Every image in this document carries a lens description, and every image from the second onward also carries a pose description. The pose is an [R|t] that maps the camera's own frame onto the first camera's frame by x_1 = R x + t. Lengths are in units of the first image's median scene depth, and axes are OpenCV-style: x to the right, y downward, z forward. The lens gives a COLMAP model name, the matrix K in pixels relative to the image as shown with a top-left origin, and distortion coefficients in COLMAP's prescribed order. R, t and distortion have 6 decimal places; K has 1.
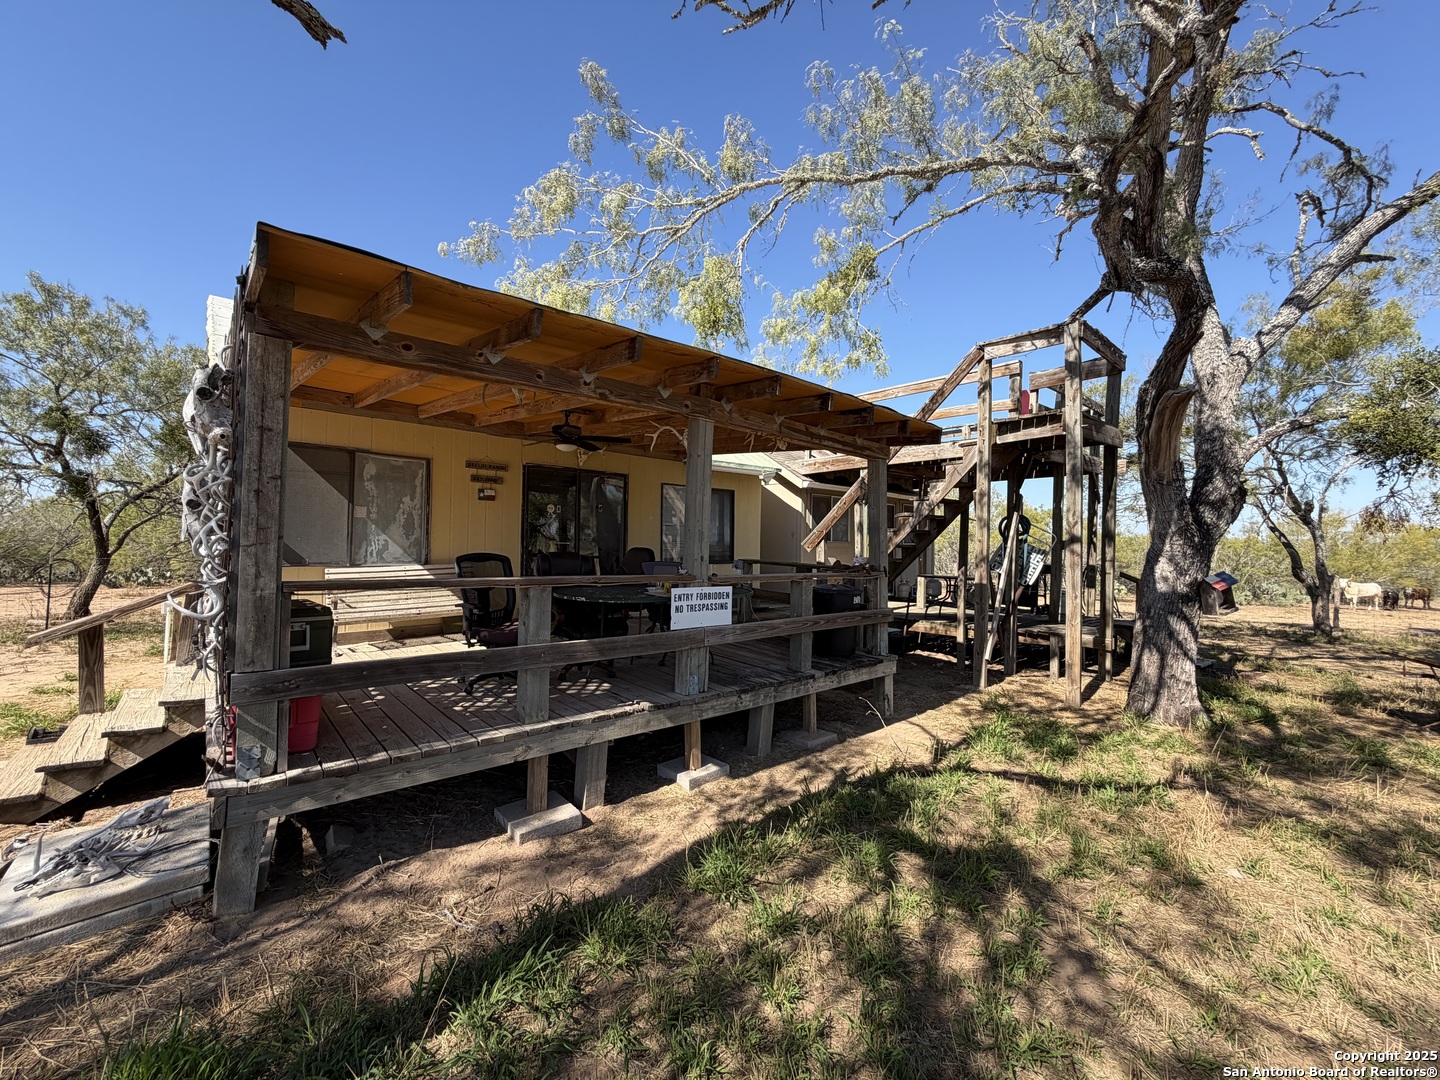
lens RADIAL K [[580.0, 0, 720.0], [0, 580.0, 540.0], [0, 0, 1]] dist [0.000702, 0.000045]
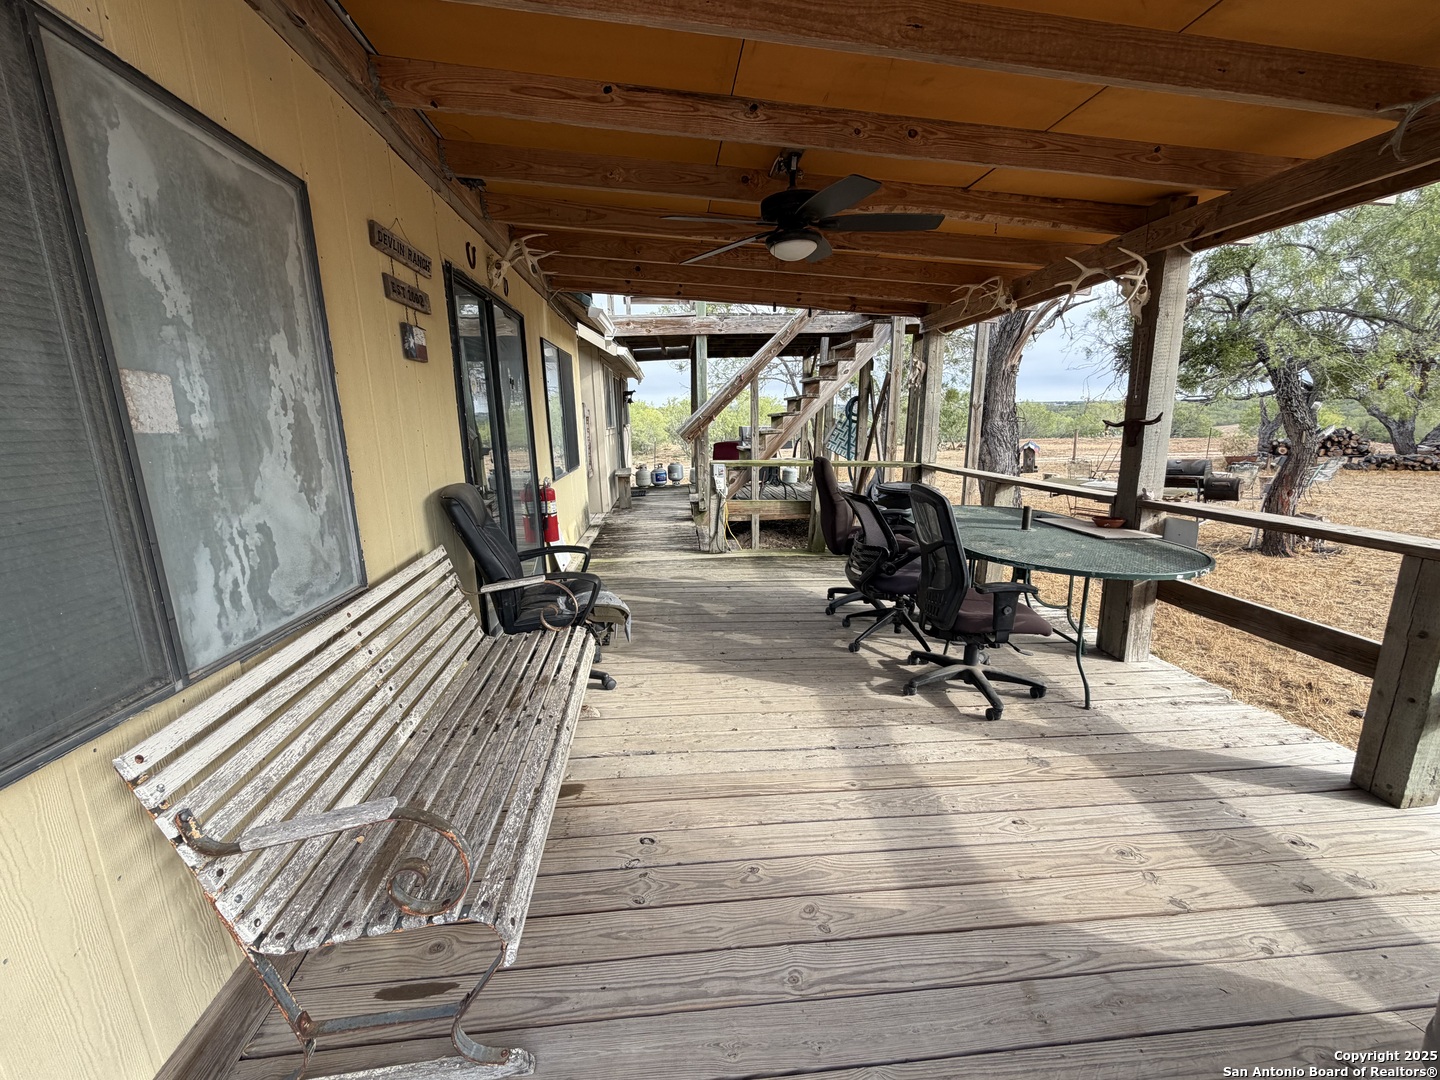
lens RADIAL K [[580.0, 0, 720.0], [0, 580.0, 540.0], [0, 0, 1]] dist [0.000702, 0.000045]
pose [[0.586019, -0.193672, 0.786812, -0.752947], [0.017923, 0.973877, 0.226369, -0.050441], [-0.810099, -0.118554, 0.574181, 0.828352]]
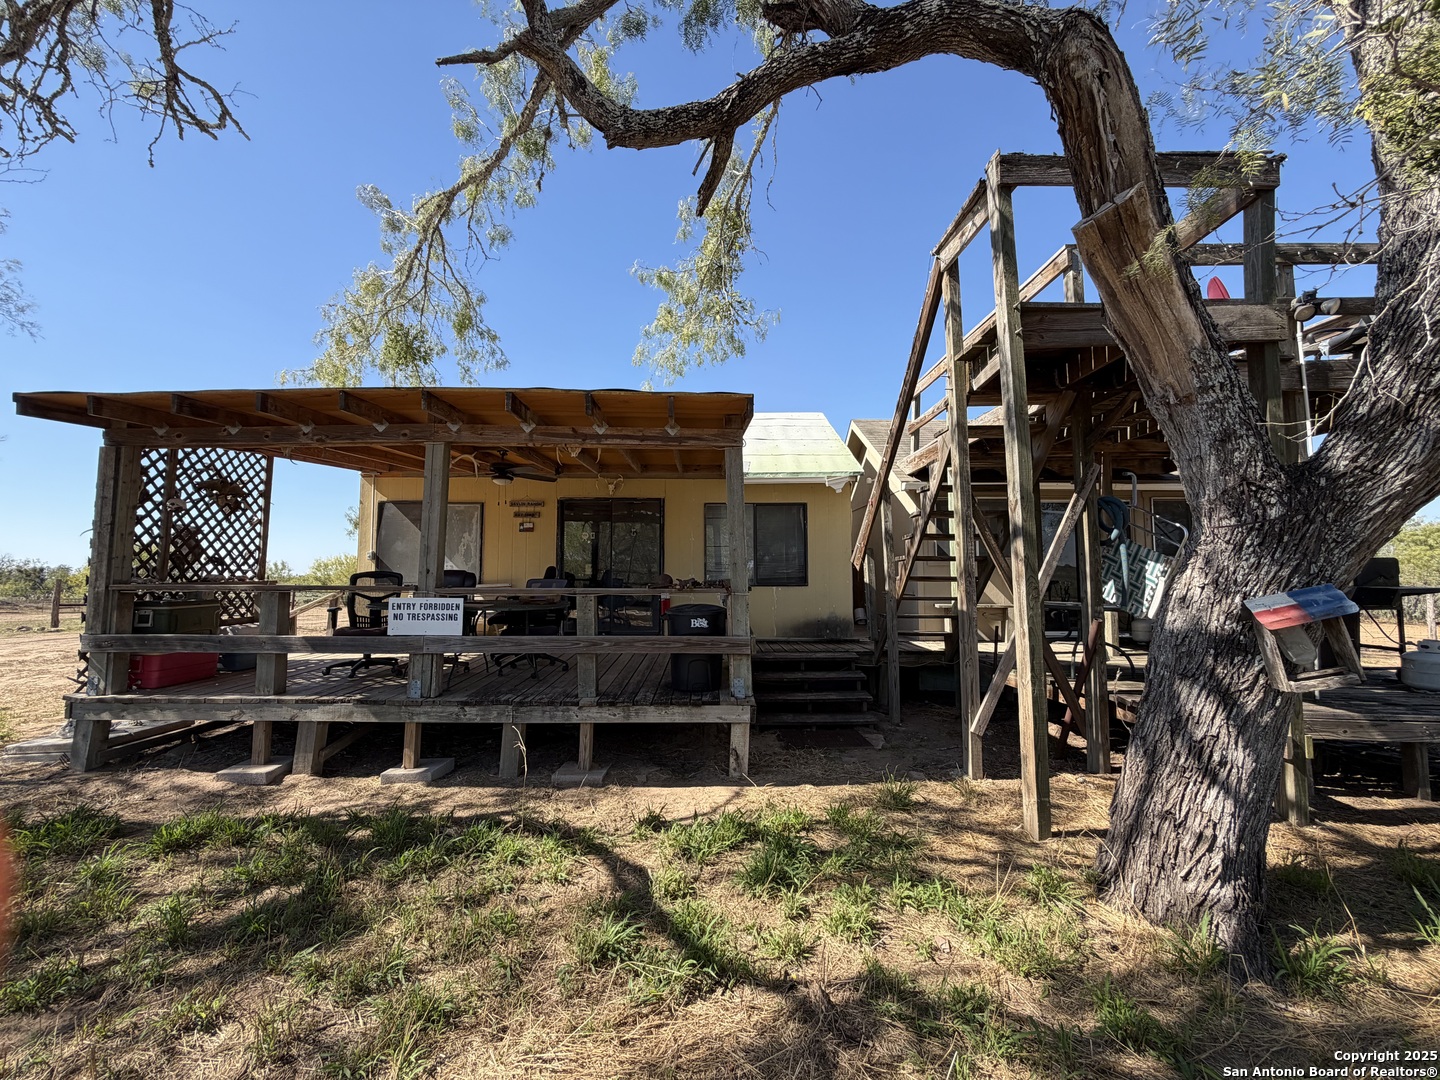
lens RADIAL K [[580.0, 0, 720.0], [0, 580.0, 540.0], [0, 0, 1]] dist [0.000702, 0.000045]
pose [[0.754374, -0.056246, -0.654031, 0.898881], [0.018713, 0.997760, -0.064222, 0.044412], [0.656178, 0.036209, 0.753737, 0.449341]]
